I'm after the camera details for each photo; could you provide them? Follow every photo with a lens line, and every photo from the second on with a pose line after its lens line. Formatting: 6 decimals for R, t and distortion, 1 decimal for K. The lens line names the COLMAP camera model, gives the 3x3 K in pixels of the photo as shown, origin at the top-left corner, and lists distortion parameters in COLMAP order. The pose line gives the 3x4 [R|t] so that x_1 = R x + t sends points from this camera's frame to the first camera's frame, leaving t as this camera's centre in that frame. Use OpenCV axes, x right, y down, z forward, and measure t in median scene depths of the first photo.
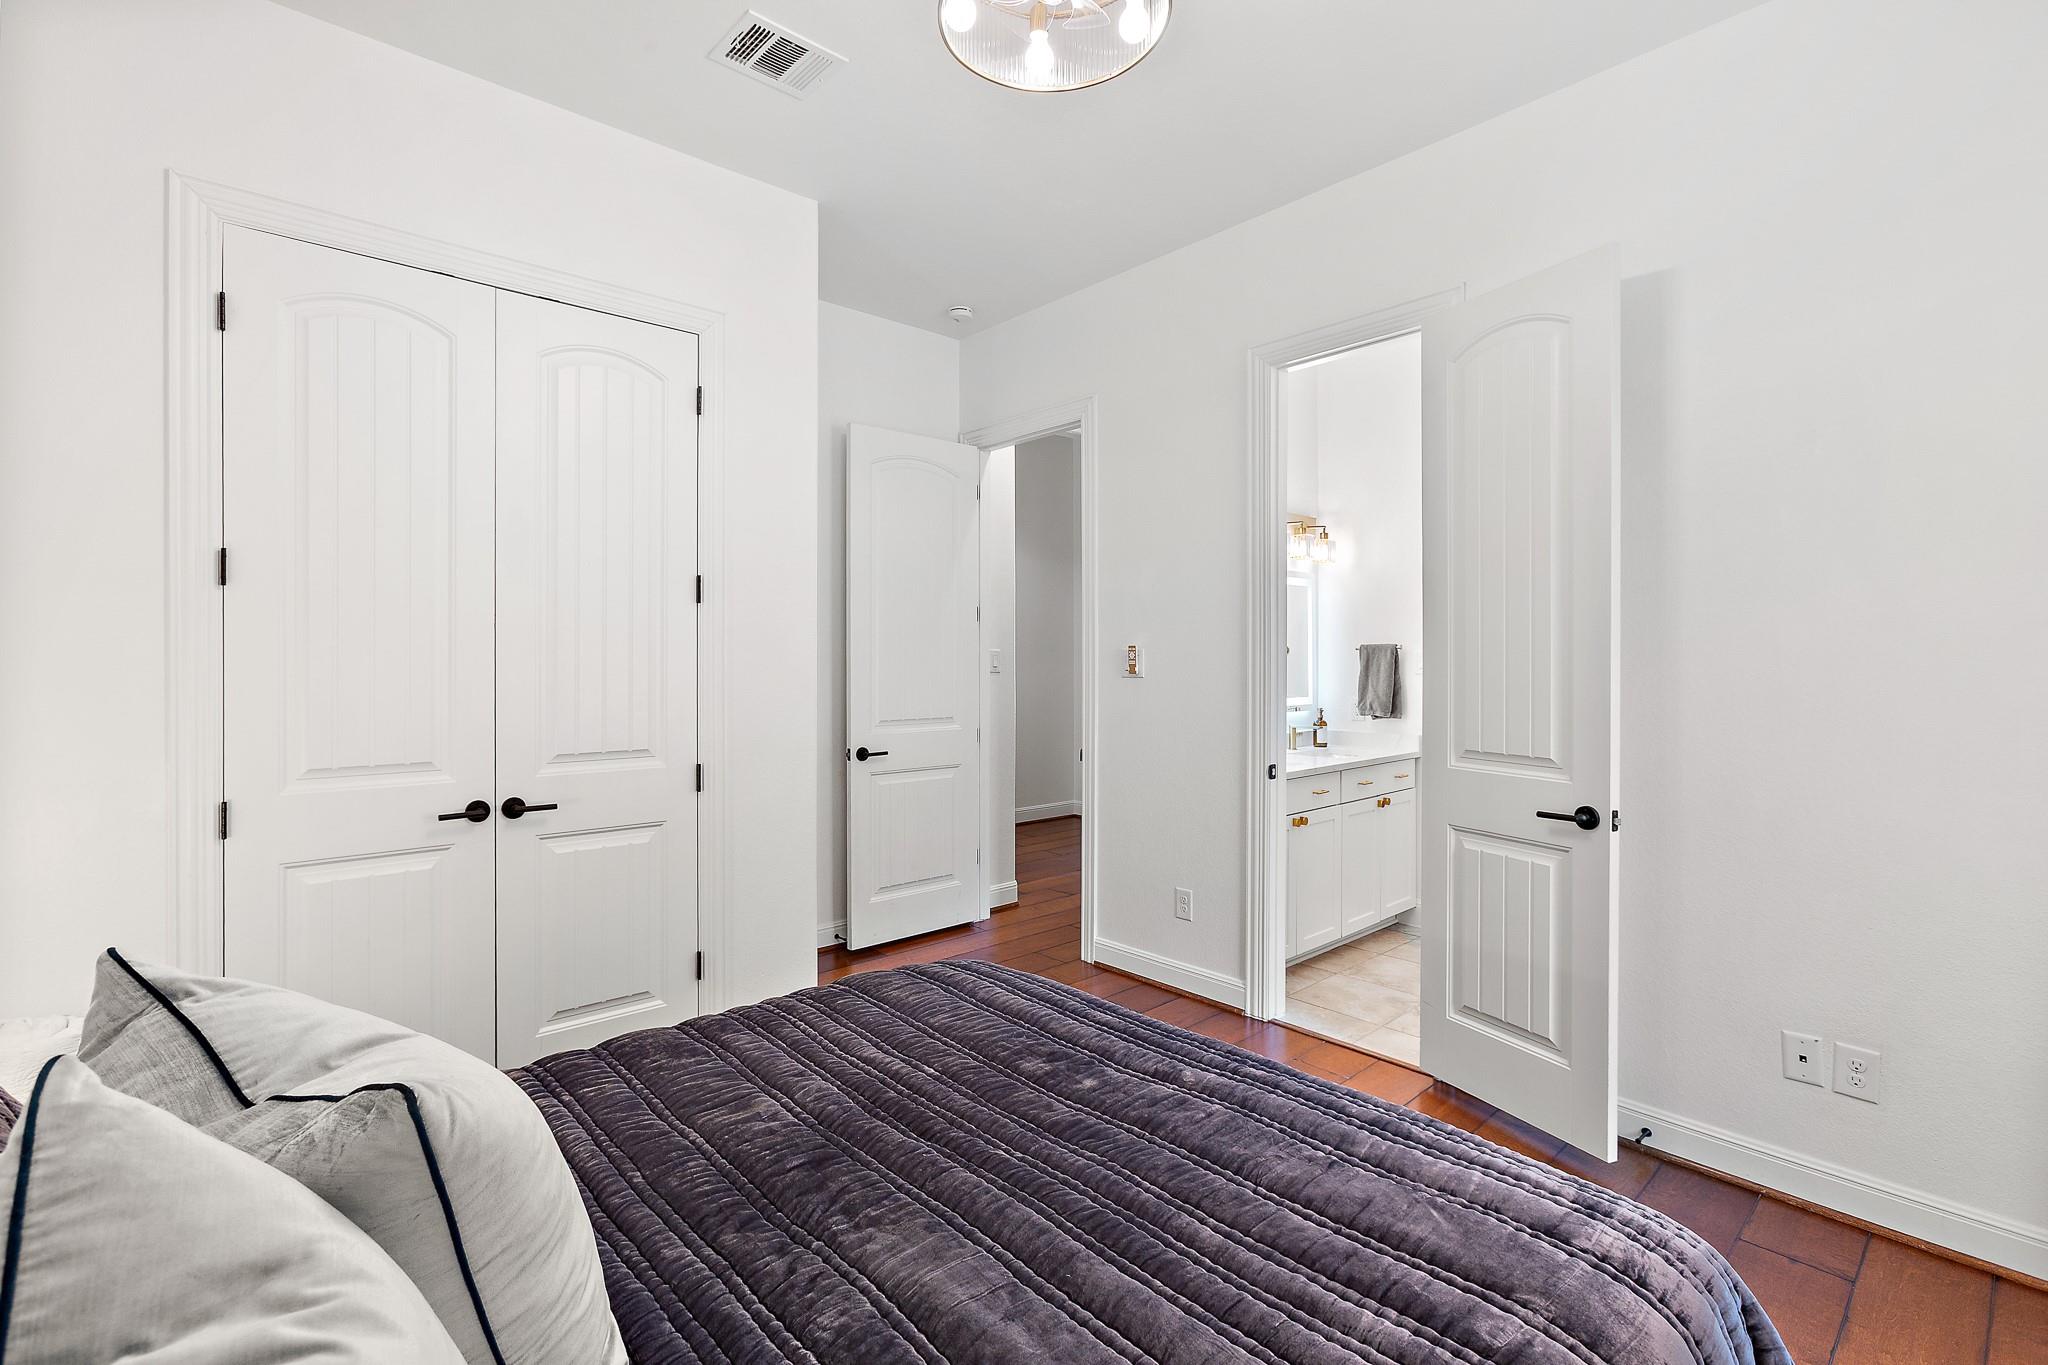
lens RADIAL K [[926.0, 0, 976.1], [0, 926.0, 659.9], [0, 0, 1]] dist [-0.001439, -0.000194]
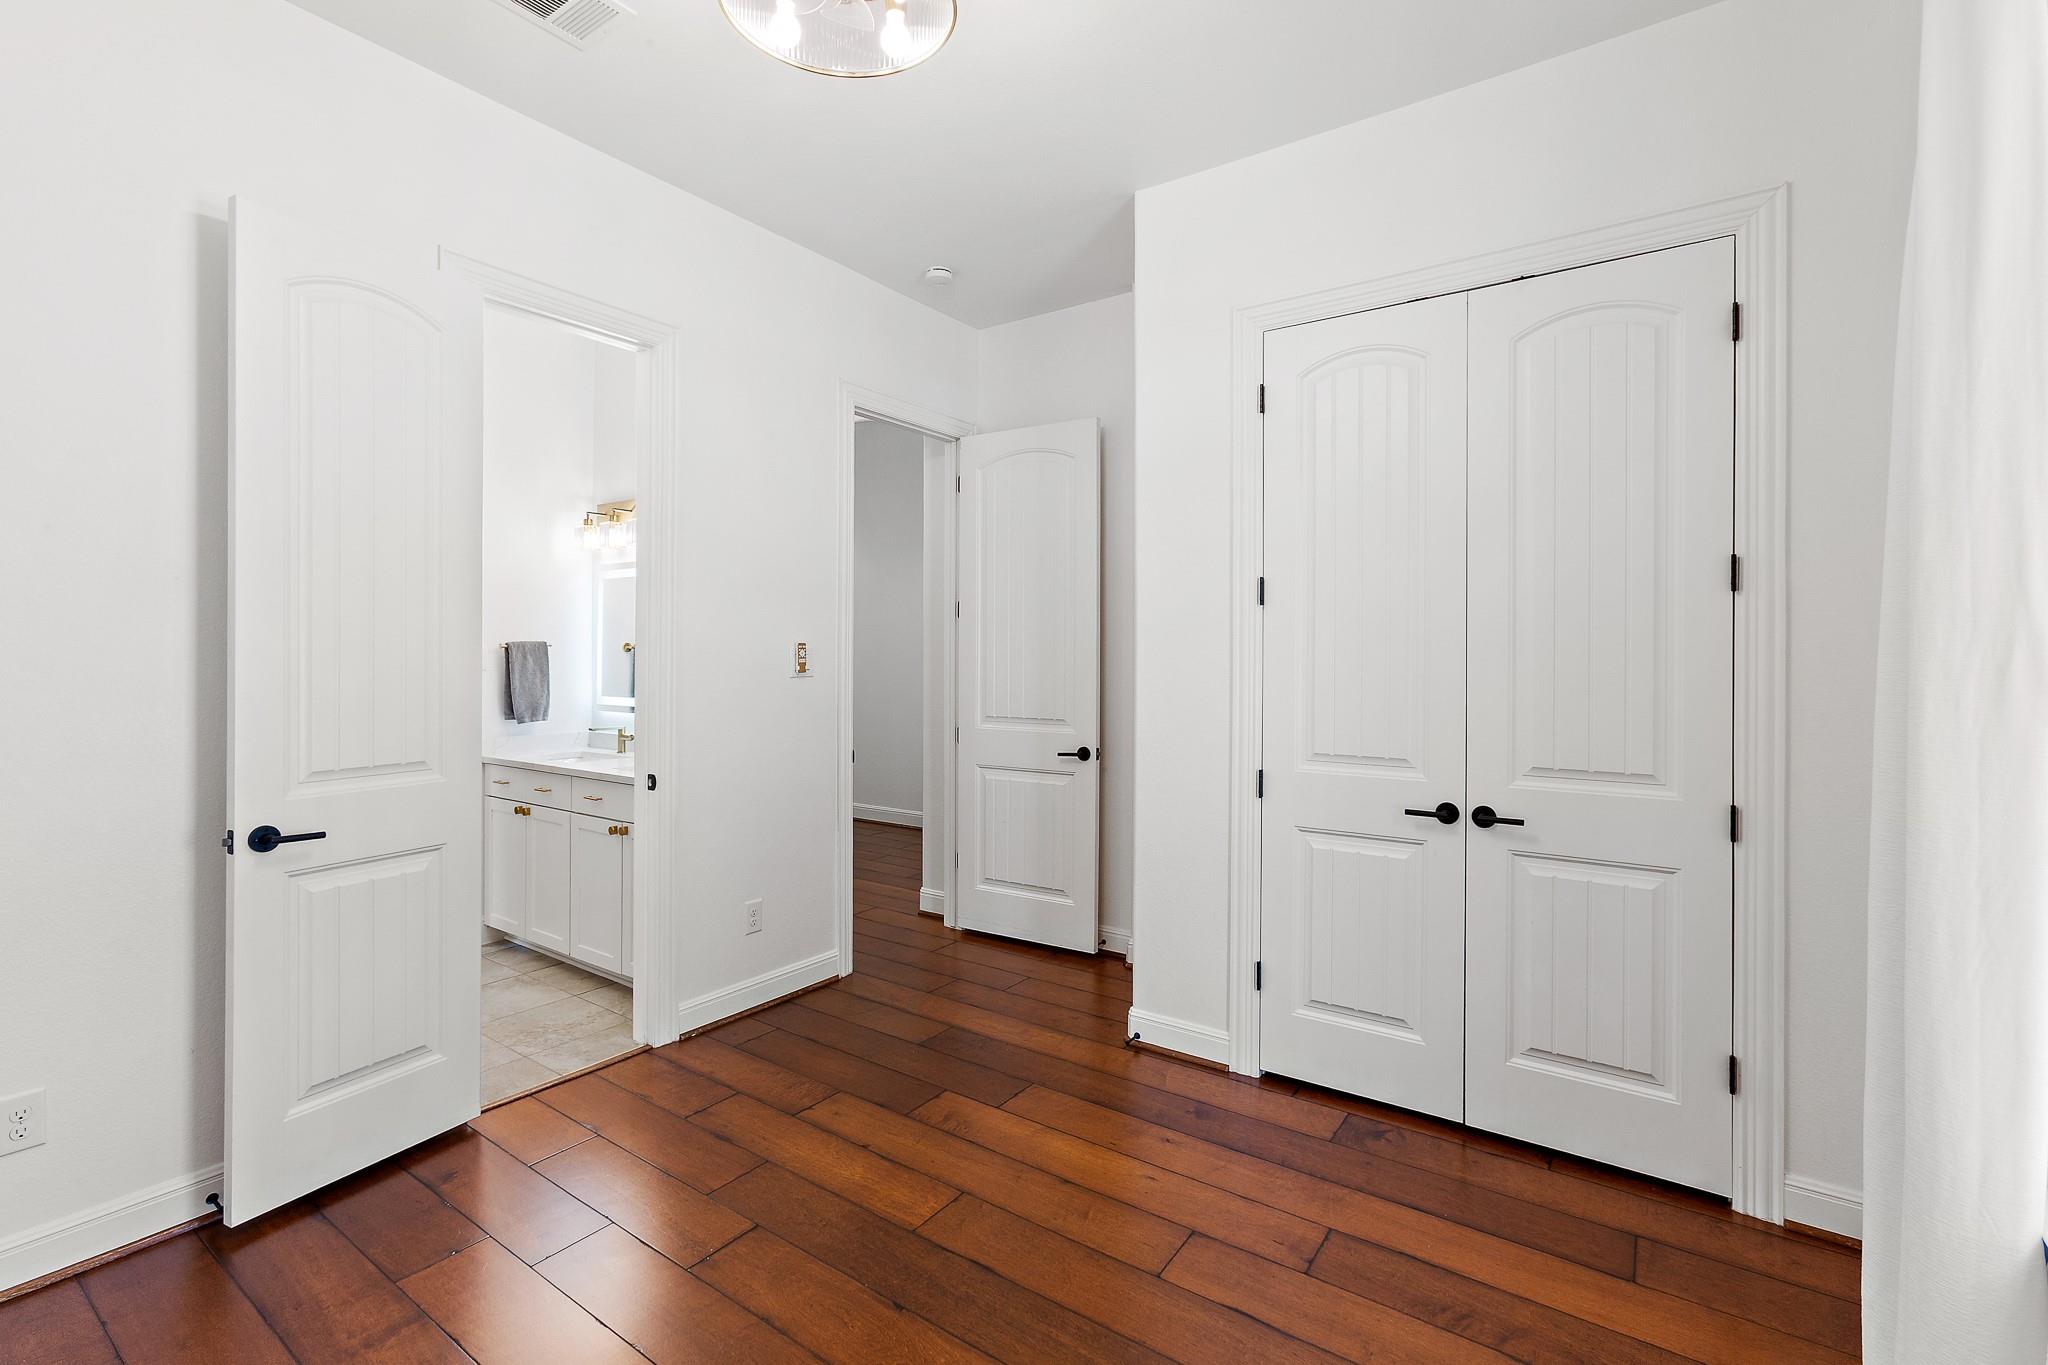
lens RADIAL K [[926.0, 0, 1012.9], [0, 926.0, 652.5], [0, 0, 1]] dist [-0.001439, -0.000194]
pose [[0.214947, -0.009998, -0.976575, 0.359544], [-0.005229, 0.999921, -0.011388, 0.001054], [0.976612, 0.007555, 0.214878, 0.316879]]
